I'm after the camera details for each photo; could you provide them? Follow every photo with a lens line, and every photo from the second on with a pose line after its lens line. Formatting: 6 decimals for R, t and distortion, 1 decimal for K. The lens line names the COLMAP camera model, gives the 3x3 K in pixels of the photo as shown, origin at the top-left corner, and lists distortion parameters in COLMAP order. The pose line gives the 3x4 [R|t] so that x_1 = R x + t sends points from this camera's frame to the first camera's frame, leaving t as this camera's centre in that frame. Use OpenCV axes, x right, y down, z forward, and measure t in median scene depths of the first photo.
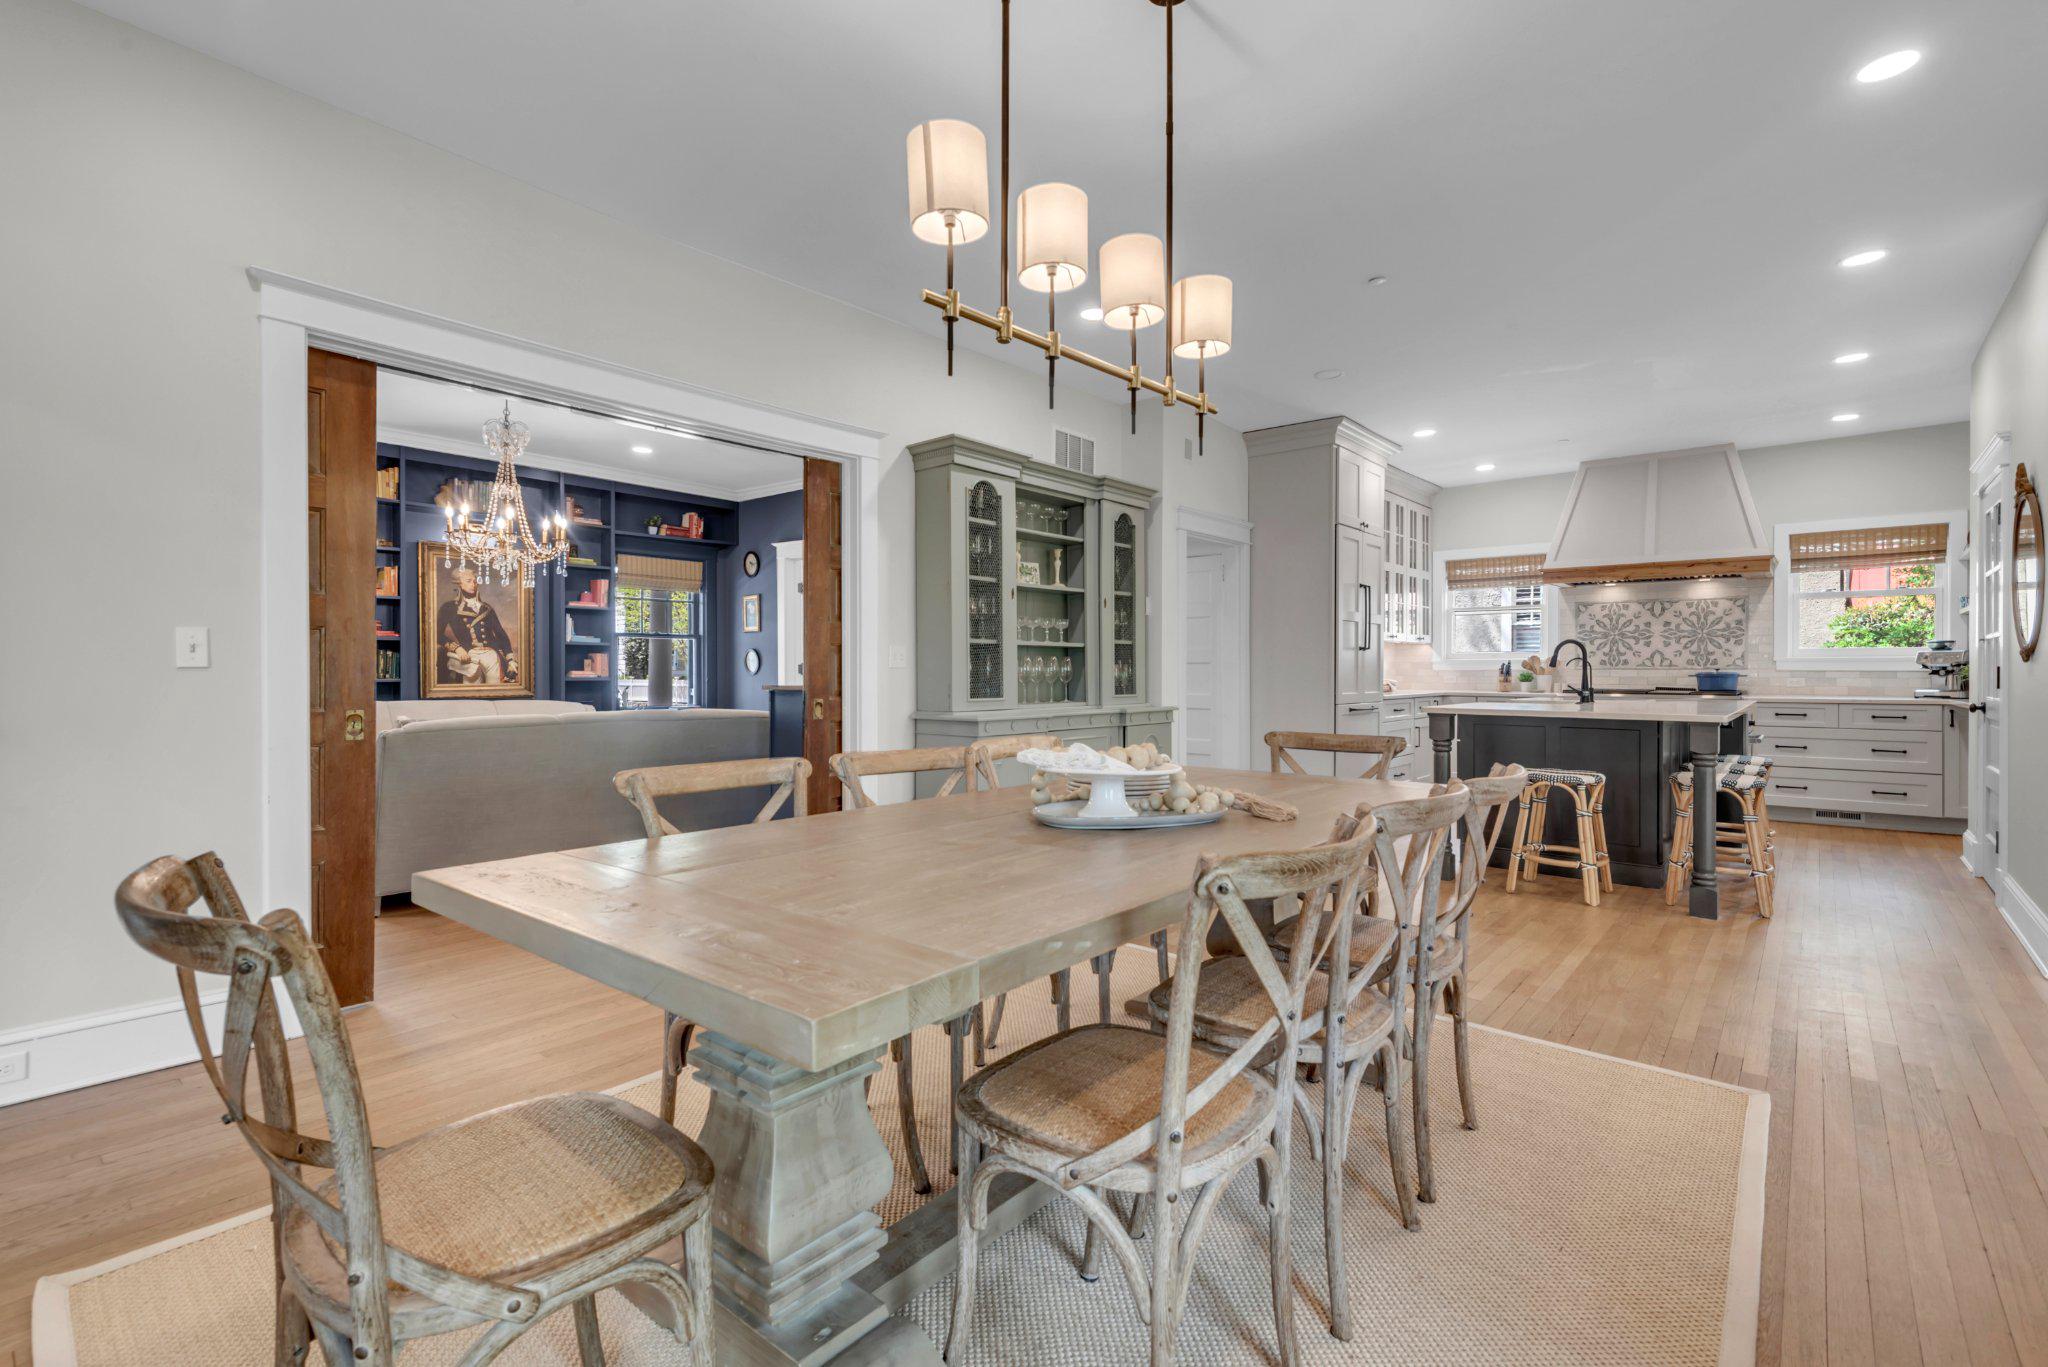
lens RADIAL K [[920.3, 0, 1016.5], [0, 920.3, 670.0], [0, 0, 1]] dist [0.030046, -0.013459]
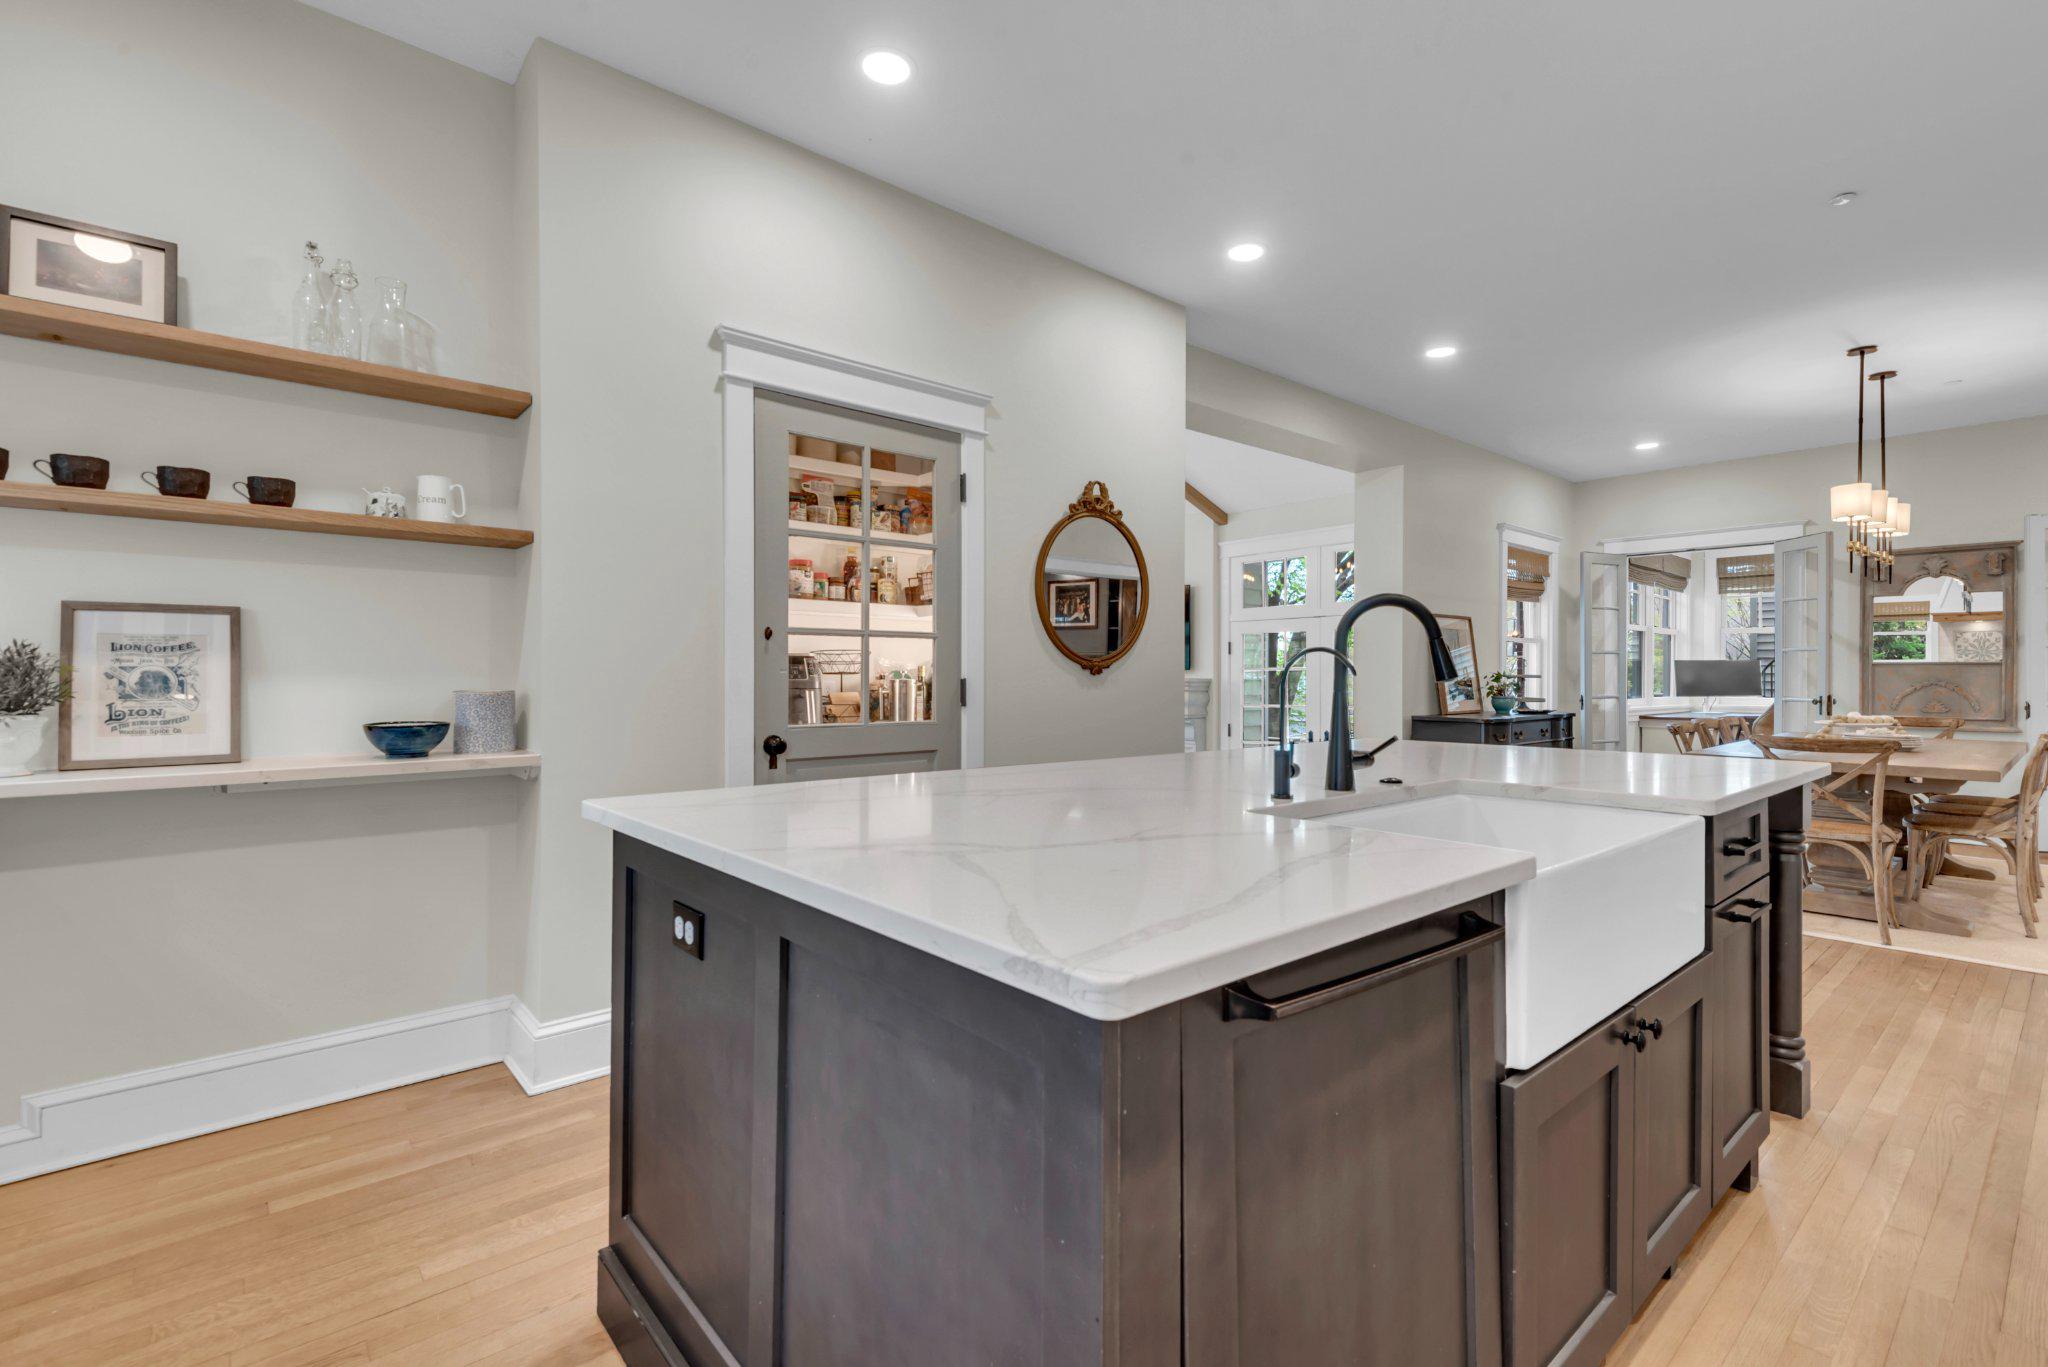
lens RADIAL K [[920.3, 0, 1010.3], [0, 920.3, 669.8], [0, 0, 1]] dist [0.030046, -0.013459]
pose [[-0.986501, -0.000827, 0.163754, 0.519431], [-0.002235, 0.999962, -0.008419, -0.002711], [-0.163741, -0.008671, -0.986465, 1.034886]]
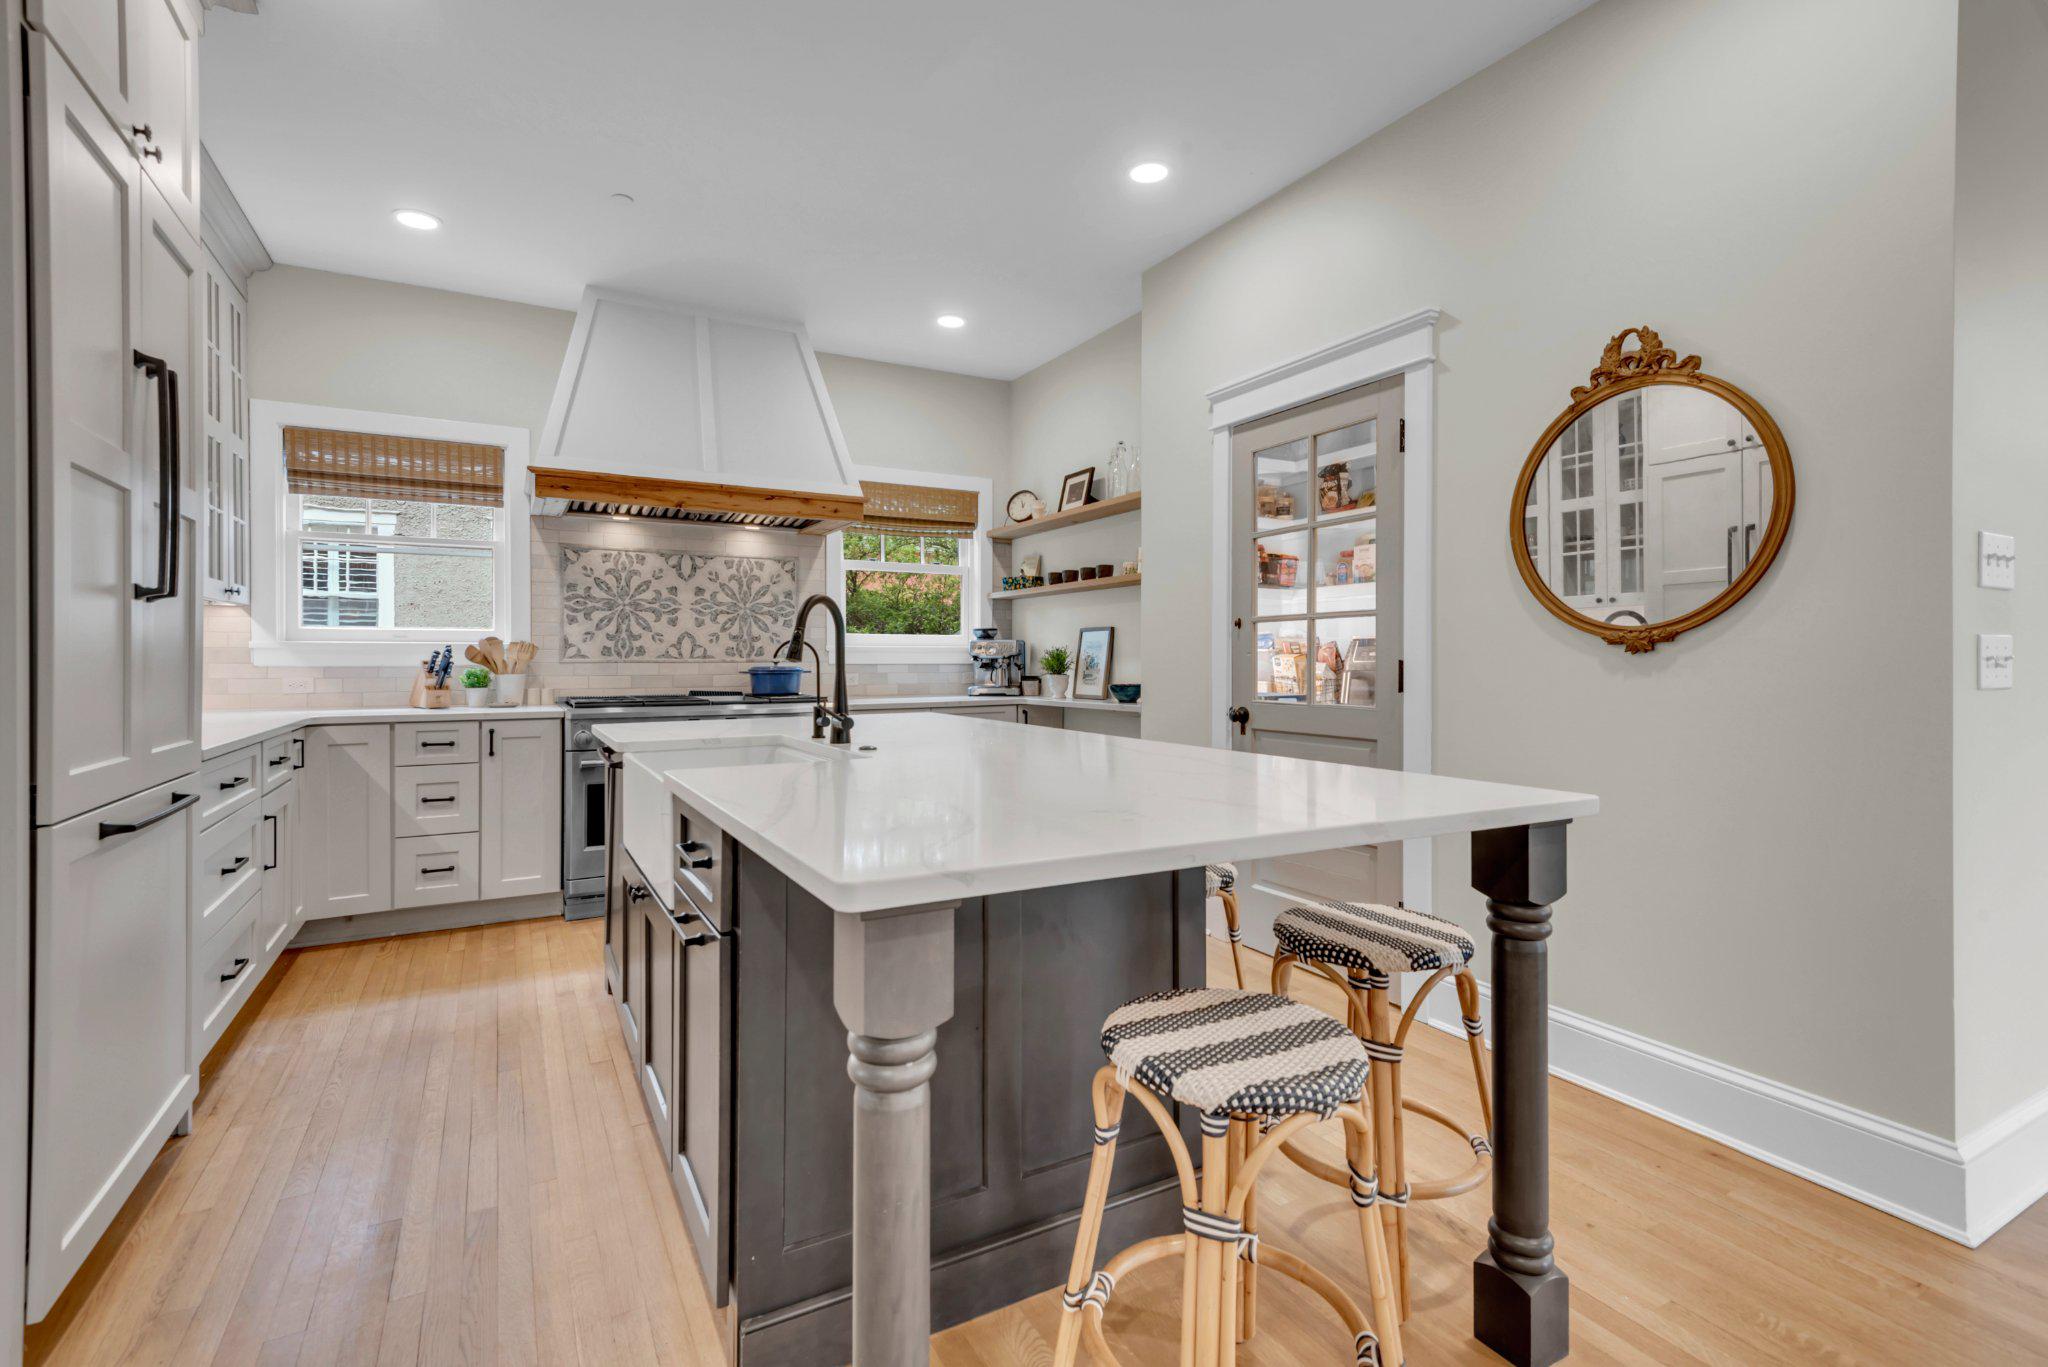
lens RADIAL K [[920.3, 0, 1039.7], [0, 920.3, 674.5], [0, 0, 1]] dist [0.030046, -0.013459]
pose [[0.341026, -0.018026, 0.939881, 0.193979], [0.002787, 0.999831, 0.018165, -0.003601], [-0.940050, -0.003575, 0.341018, 0.597362]]
